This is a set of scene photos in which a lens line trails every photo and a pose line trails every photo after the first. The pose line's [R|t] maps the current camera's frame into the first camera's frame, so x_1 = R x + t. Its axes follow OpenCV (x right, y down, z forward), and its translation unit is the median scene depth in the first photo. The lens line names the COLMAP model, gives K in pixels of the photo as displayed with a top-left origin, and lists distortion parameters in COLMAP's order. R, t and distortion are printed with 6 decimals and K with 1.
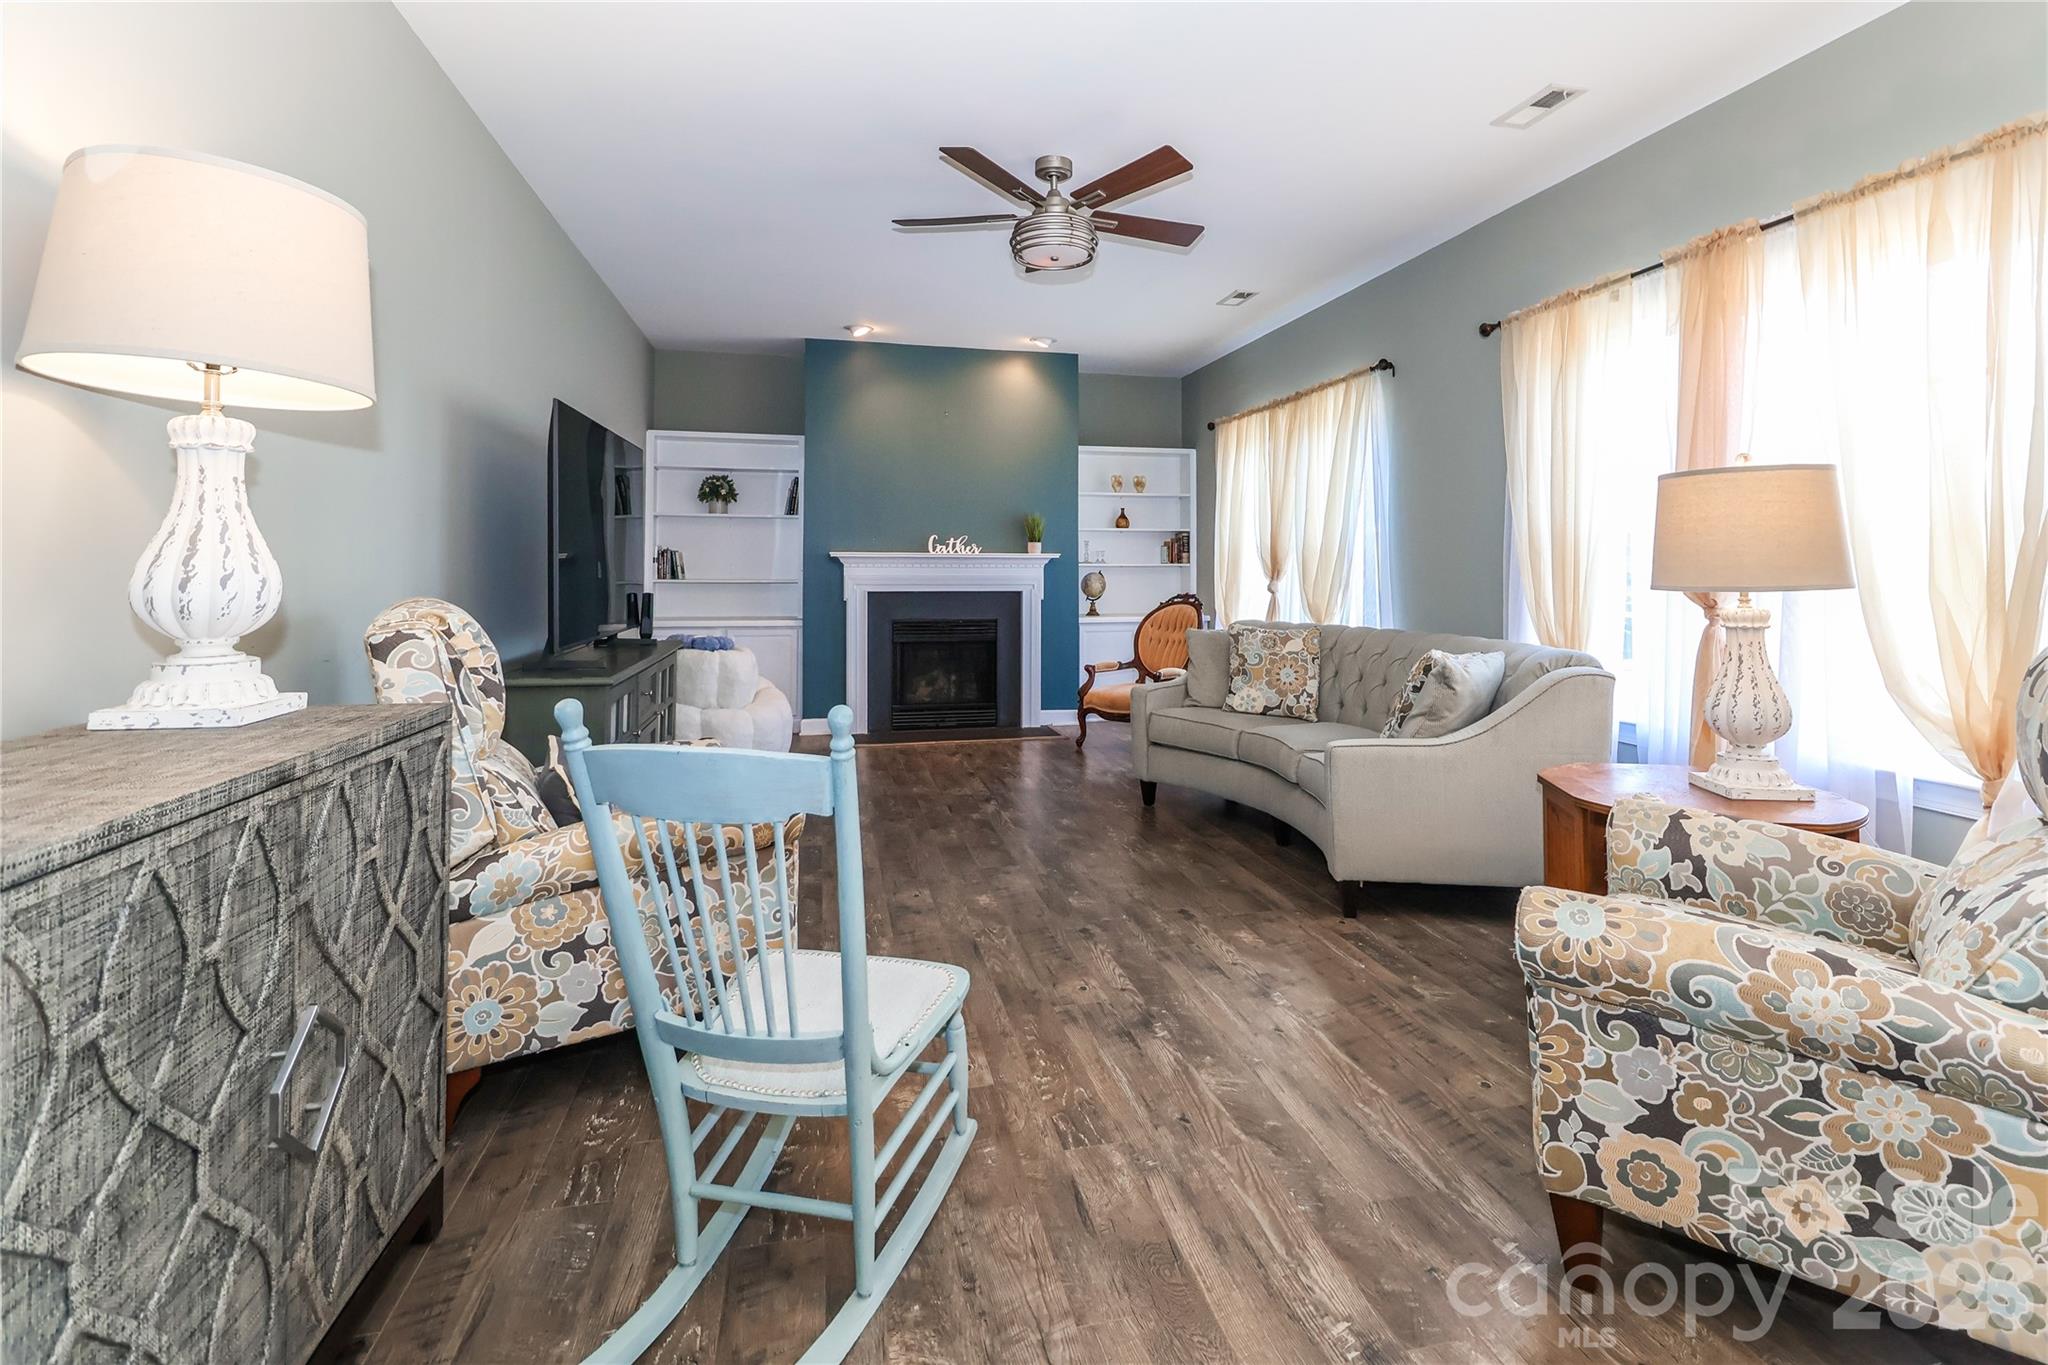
lens RADIAL K [[957.9, 0, 1055.3], [0, 957.9, 552.4], [0, 0, 1]] dist [0.015950, -0.010998]
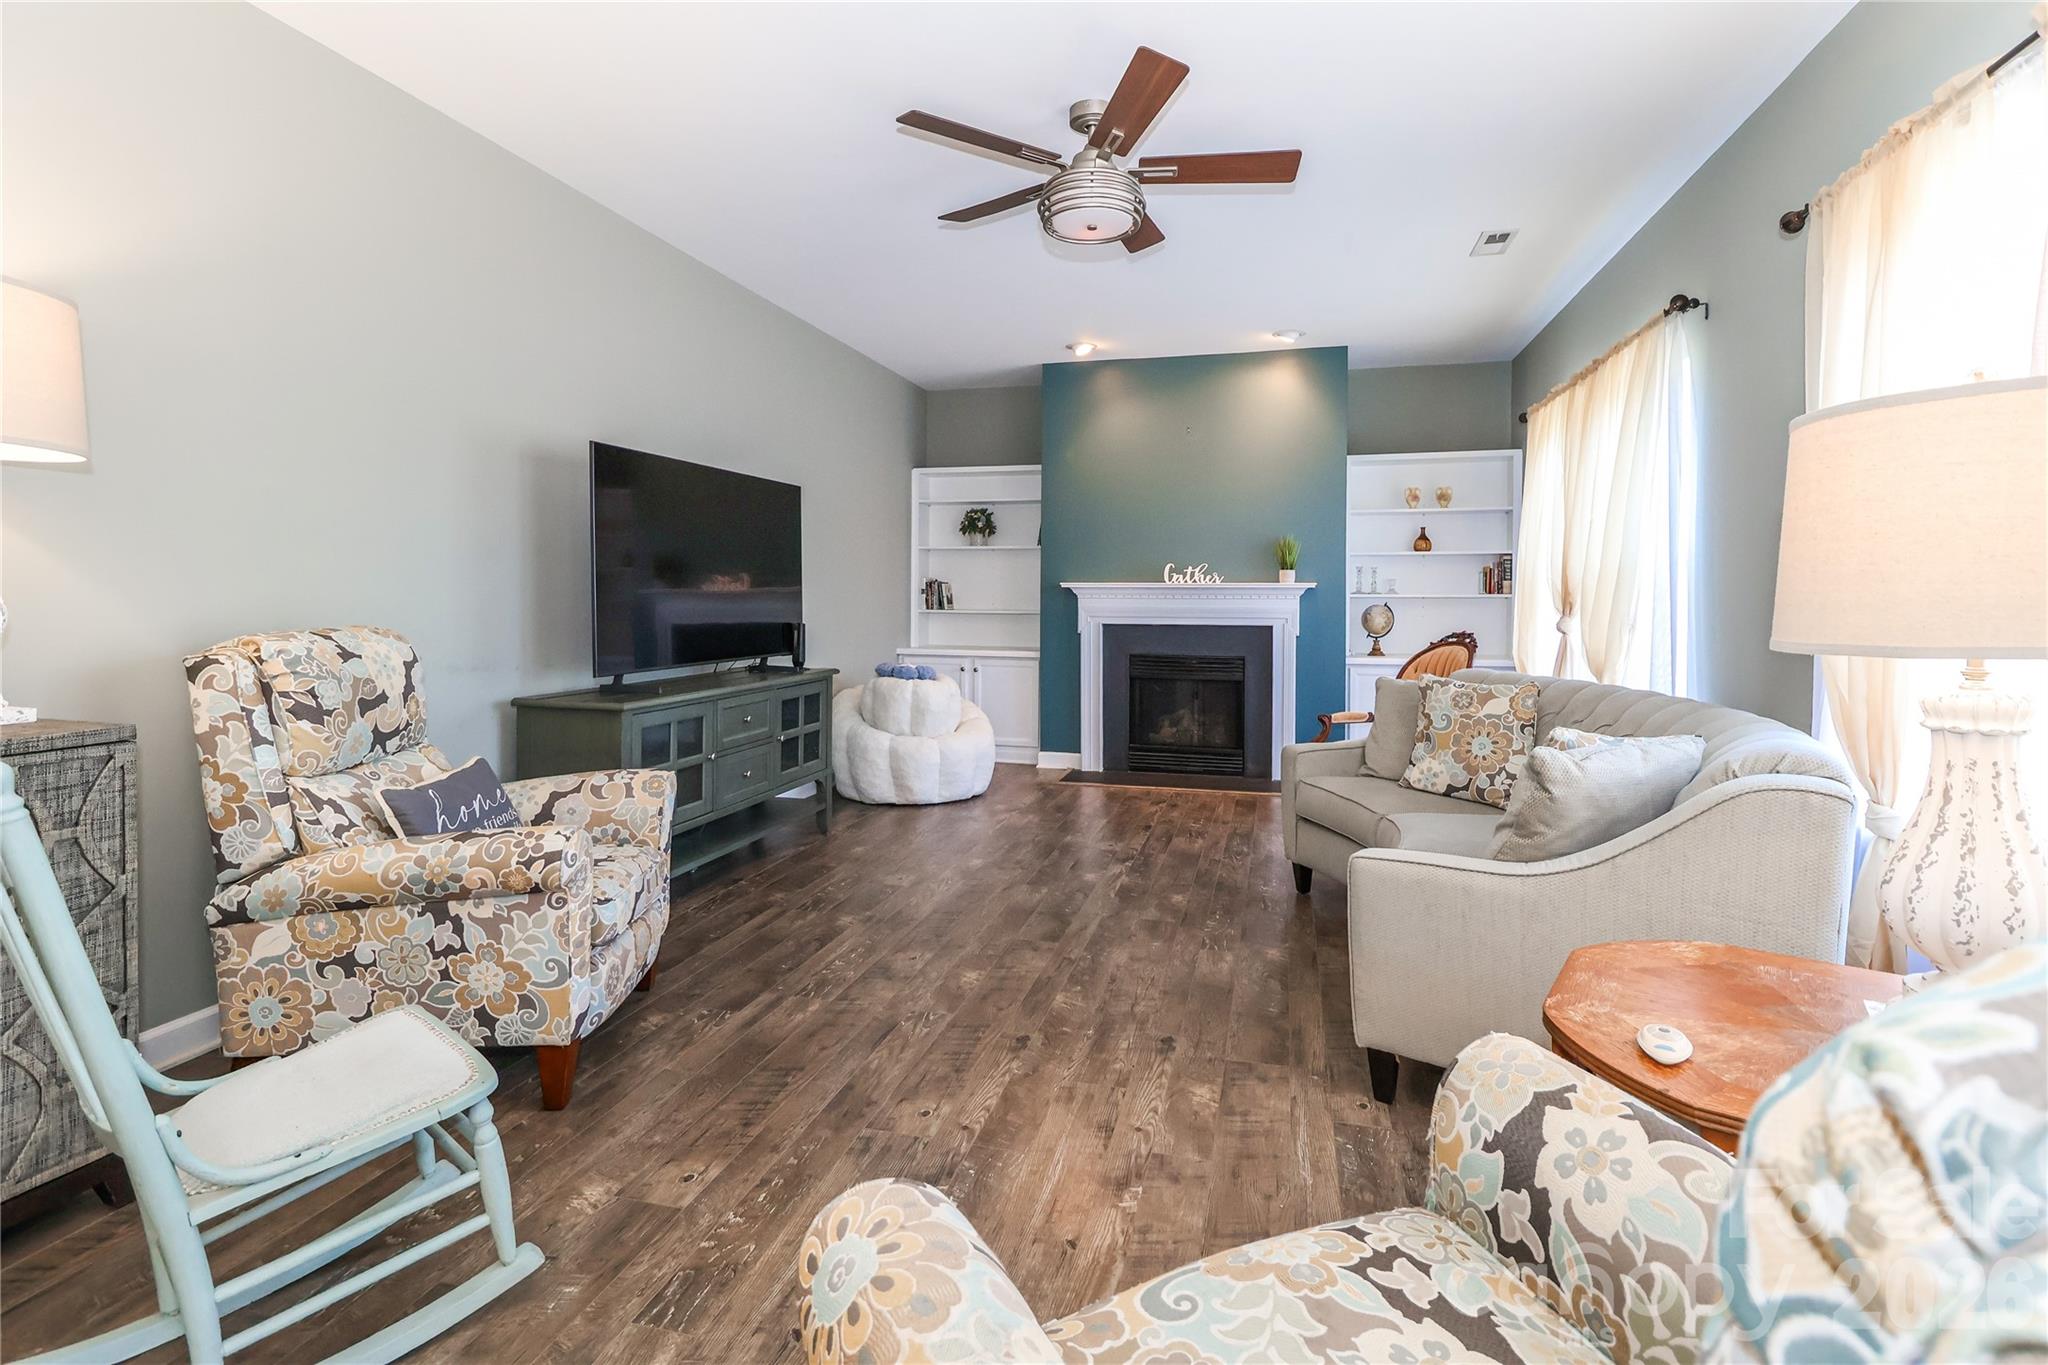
lens RADIAL K [[957.9, 0, 1039.5], [0, 957.9, 612.0], [0, 0, 1]] dist [0.015950, -0.010998]
pose [[0.884120, 0.009272, -0.467168, 0.194532], [0.005274, 0.999541, 0.029820, 0.000587], [0.467230, -0.028828, 0.883666, 0.130744]]
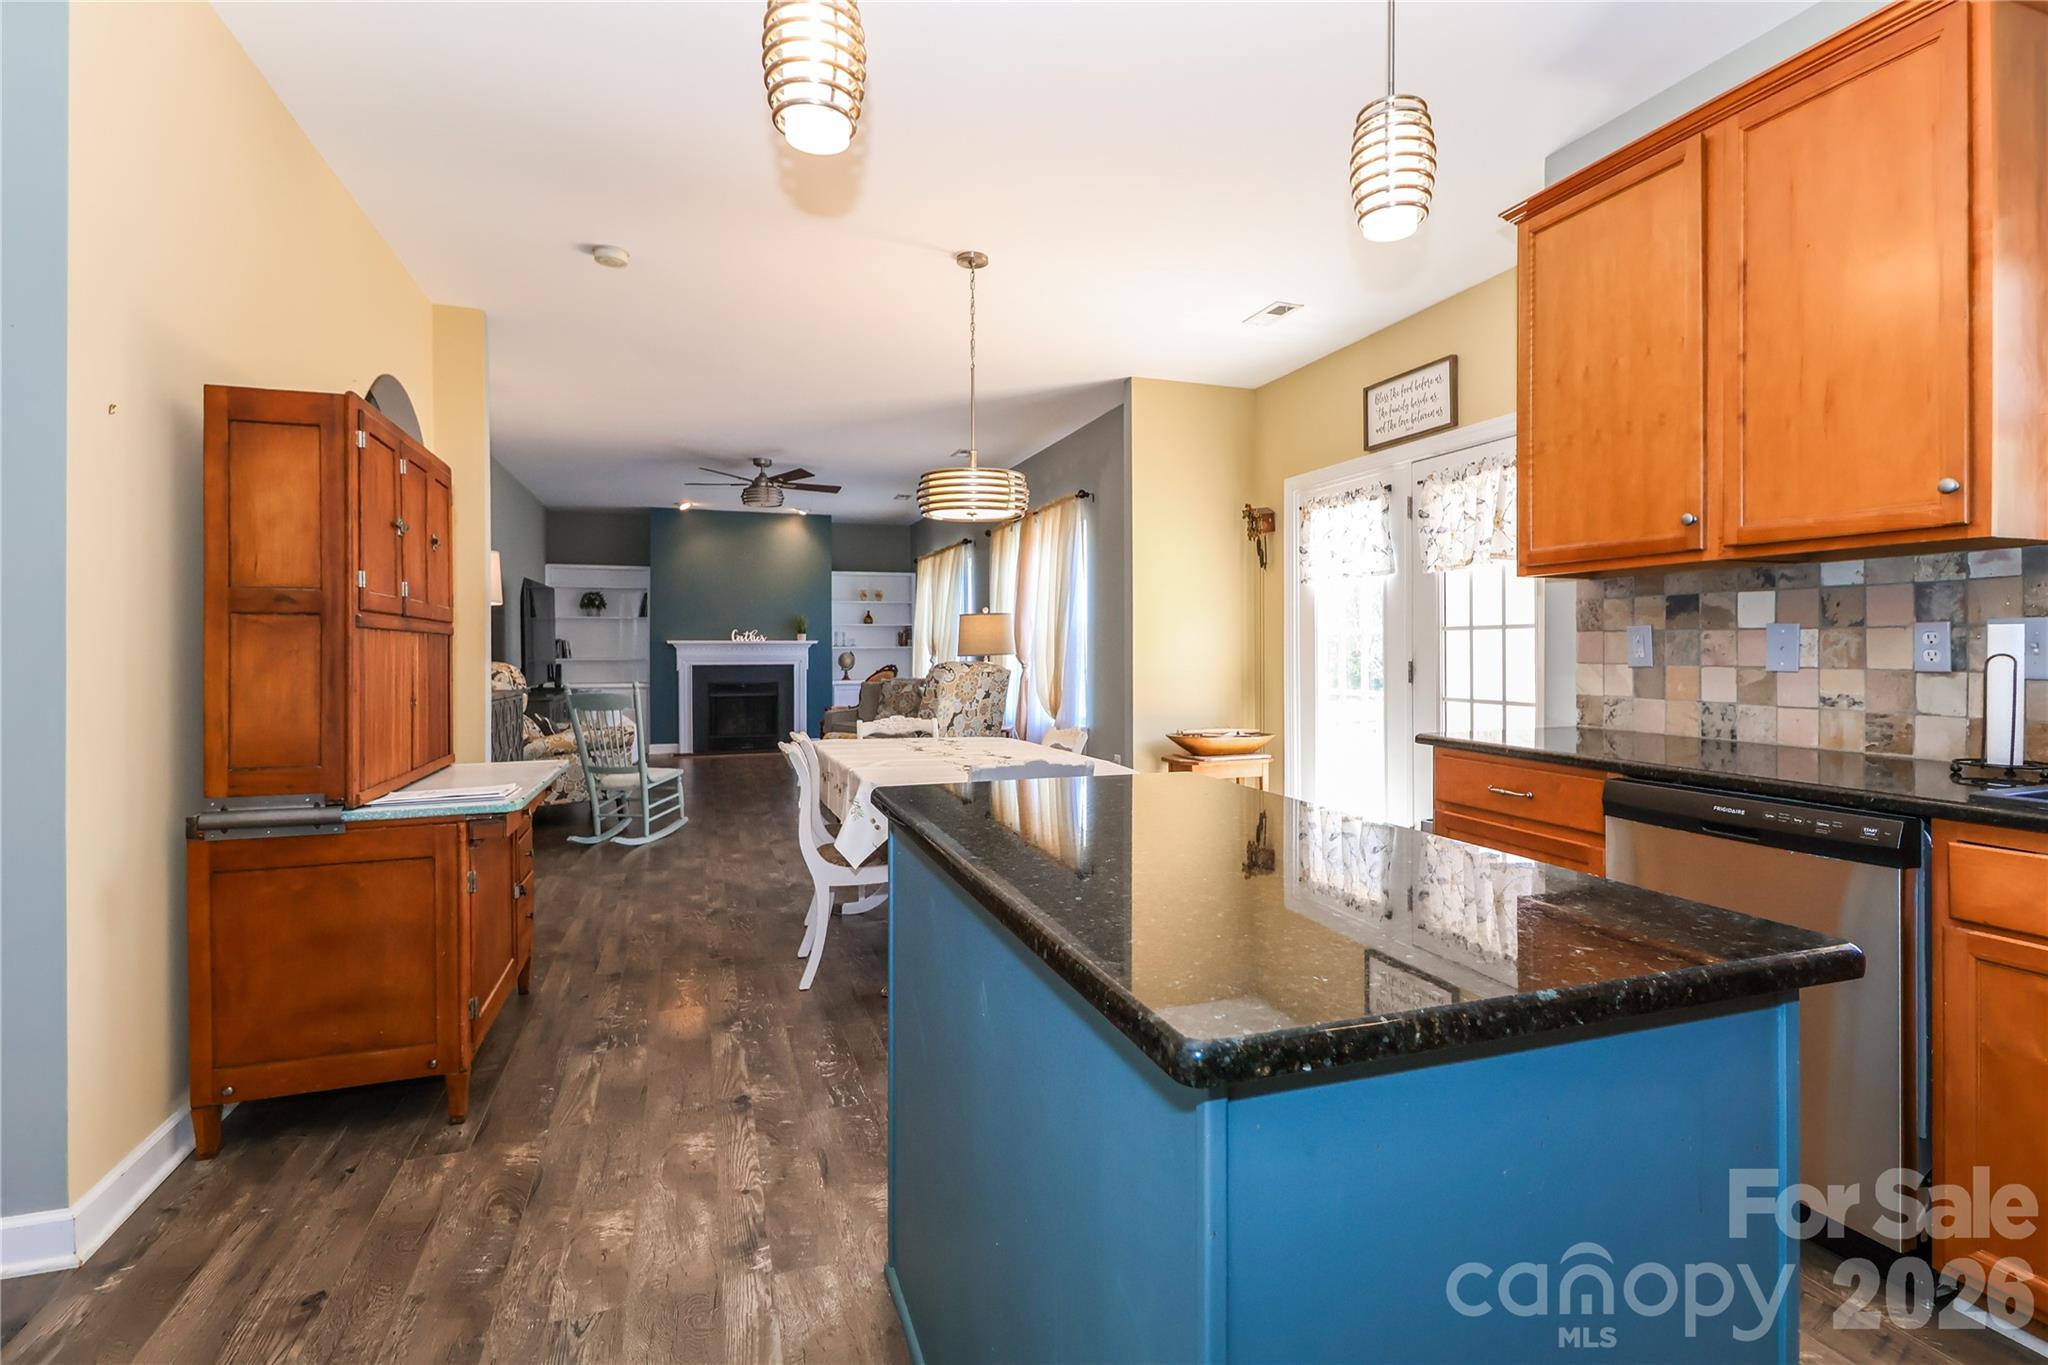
lens RADIAL K [[957.9, 0, 1048.2], [0, 957.9, 653.9], [0, 0, 1]] dist [0.015950, -0.010998]
pose [[0.993511, -0.005816, 0.113585, 0.215385], [0.003456, 0.999774, 0.020971, -0.009512], [-0.113682, -0.020442, 0.993307, -0.669344]]
